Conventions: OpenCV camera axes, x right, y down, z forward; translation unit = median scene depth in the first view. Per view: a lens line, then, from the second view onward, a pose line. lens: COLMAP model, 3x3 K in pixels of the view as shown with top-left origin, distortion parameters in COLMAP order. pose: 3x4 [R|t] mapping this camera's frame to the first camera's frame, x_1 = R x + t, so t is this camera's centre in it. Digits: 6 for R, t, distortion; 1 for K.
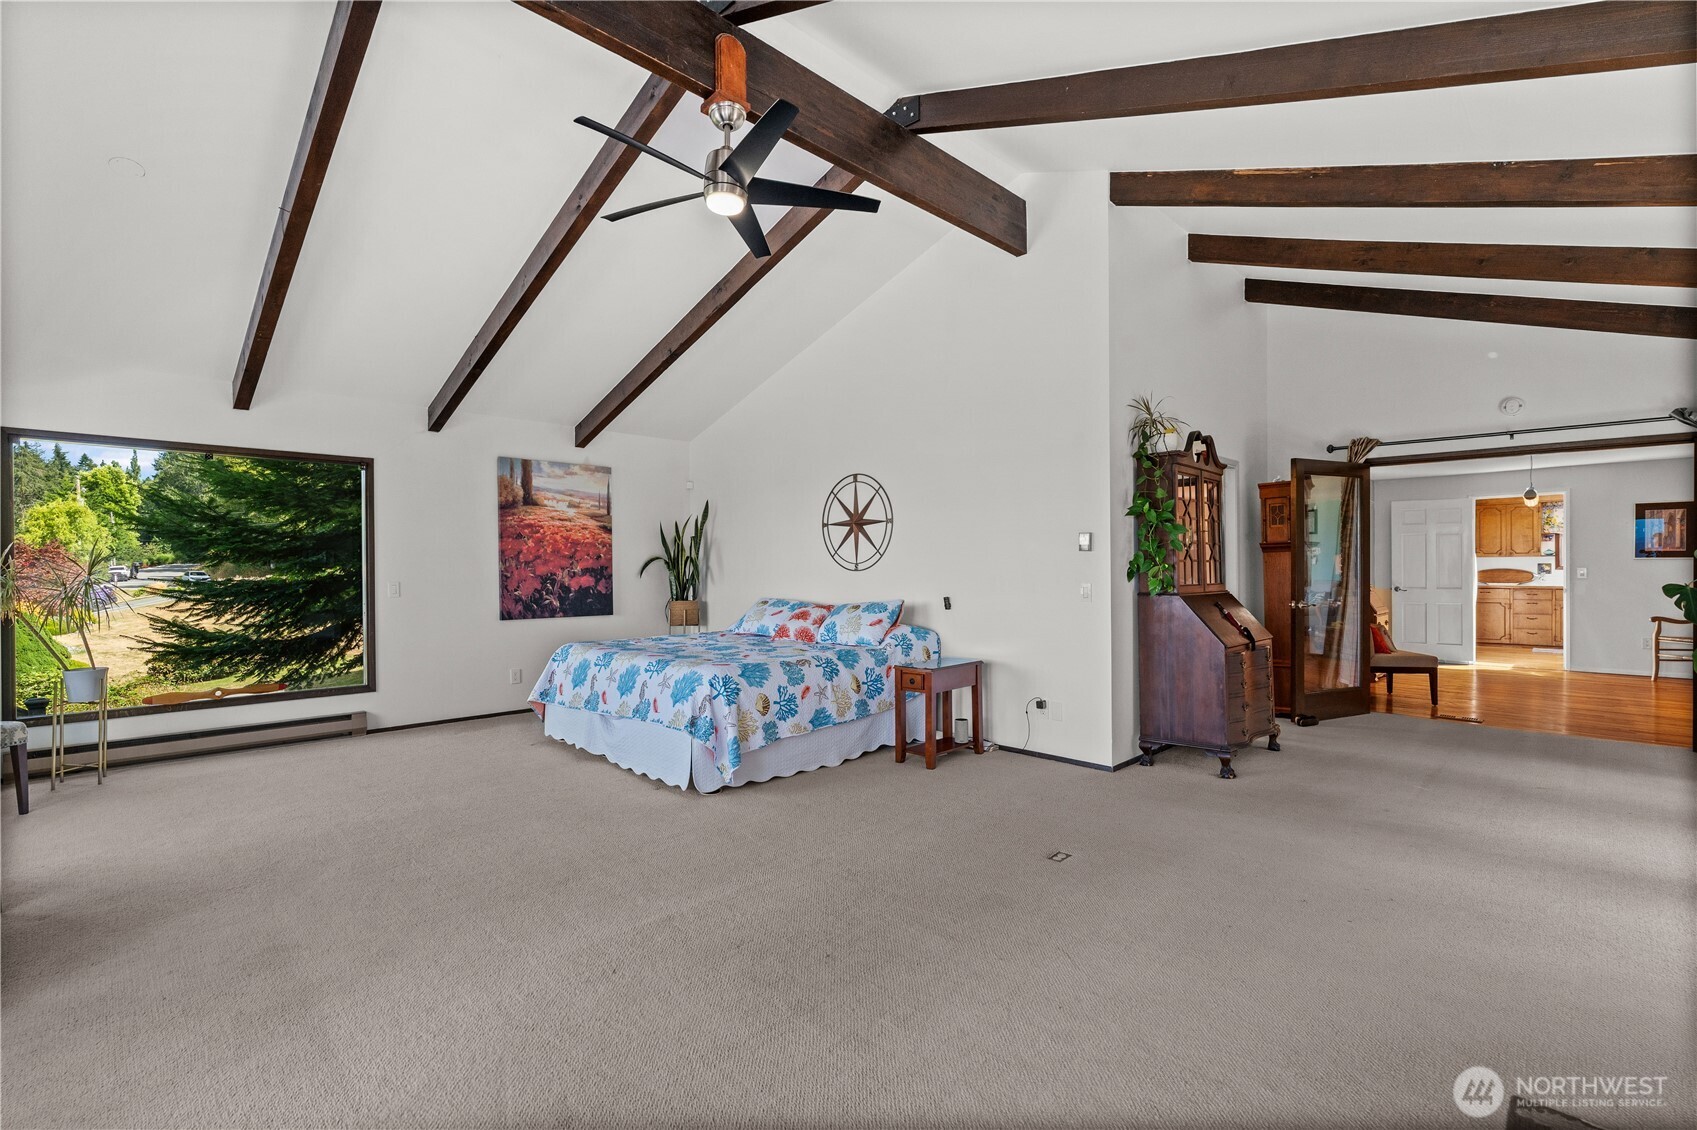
lens RADIAL K [[773.7, 0, 843.9], [0, 773.7, 566.0], [0, 0, 1]] dist [-0.005015, 0.002203]
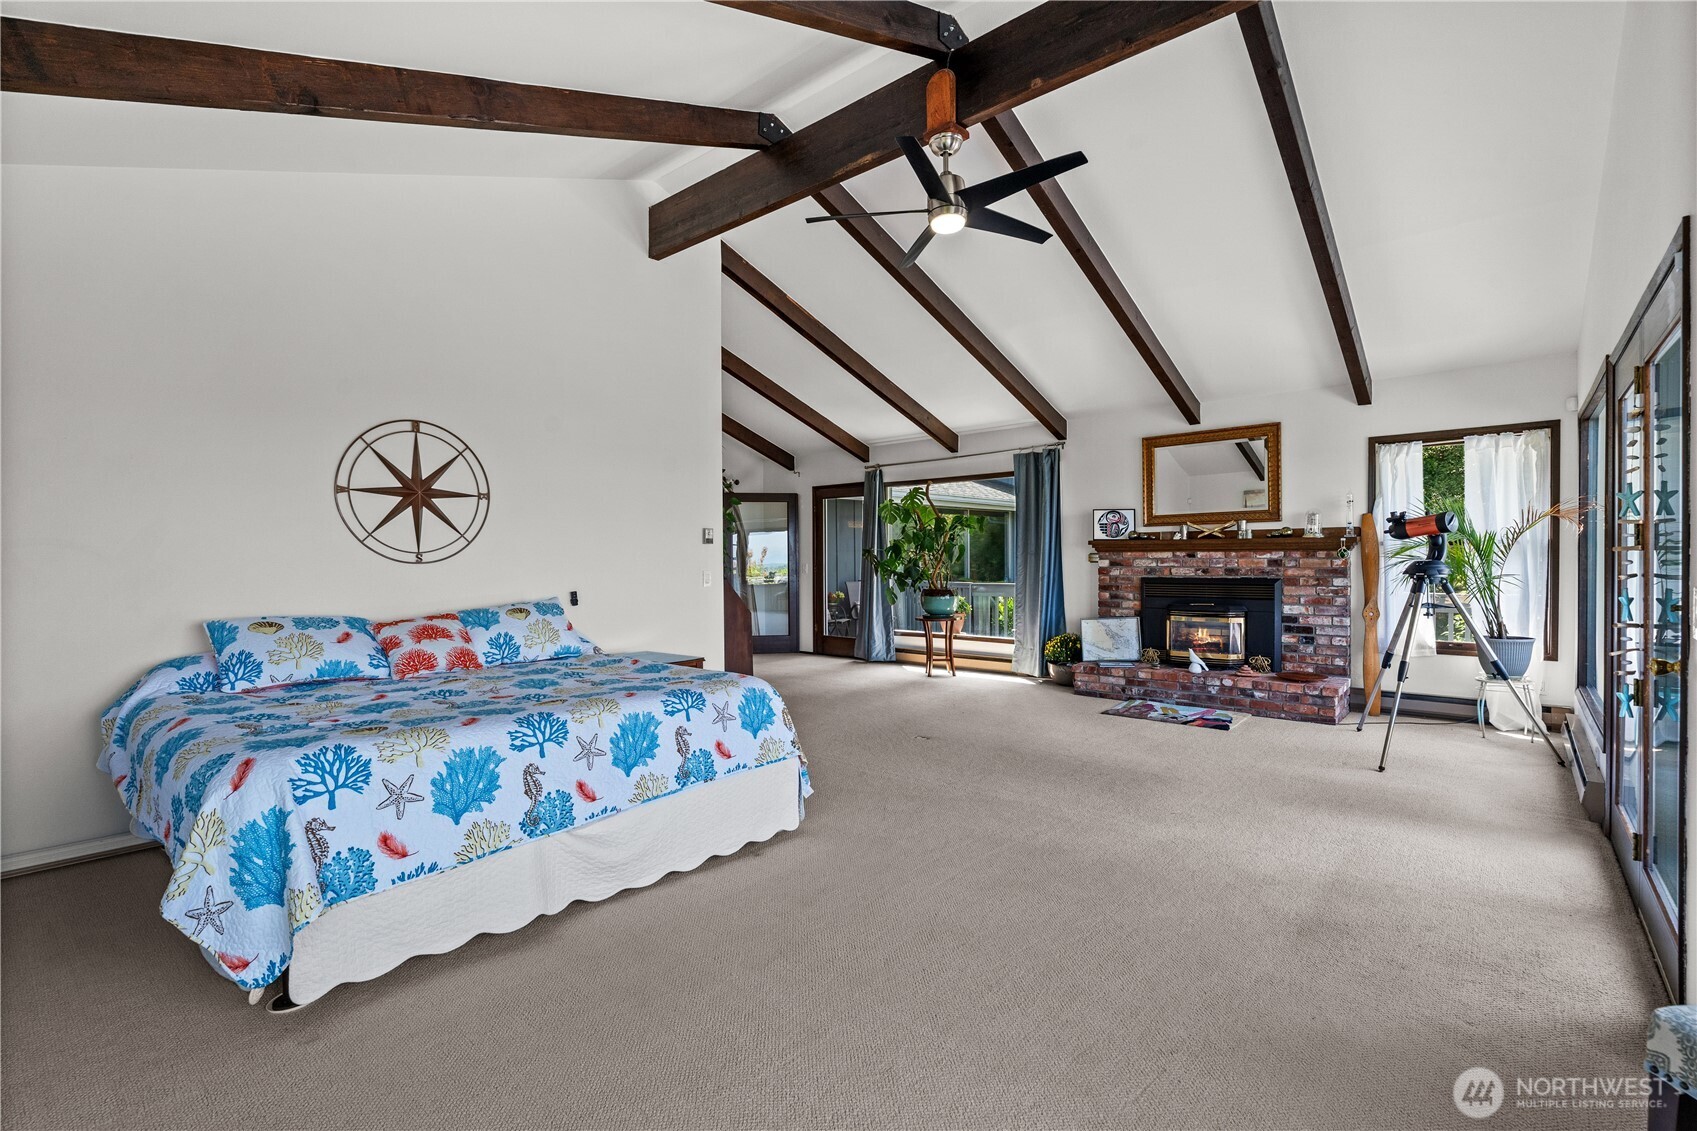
lens RADIAL K [[773.7, 0, 843.6], [0, 773.7, 561.3], [0, 0, 1]] dist [-0.005015, 0.002203]
pose [[-0.069471, -0.000786, 0.997584, -0.704217], [0.007411, 0.999972, 0.001303, 0.006458], [-0.997556, 0.007483, -0.069463, 0.694401]]
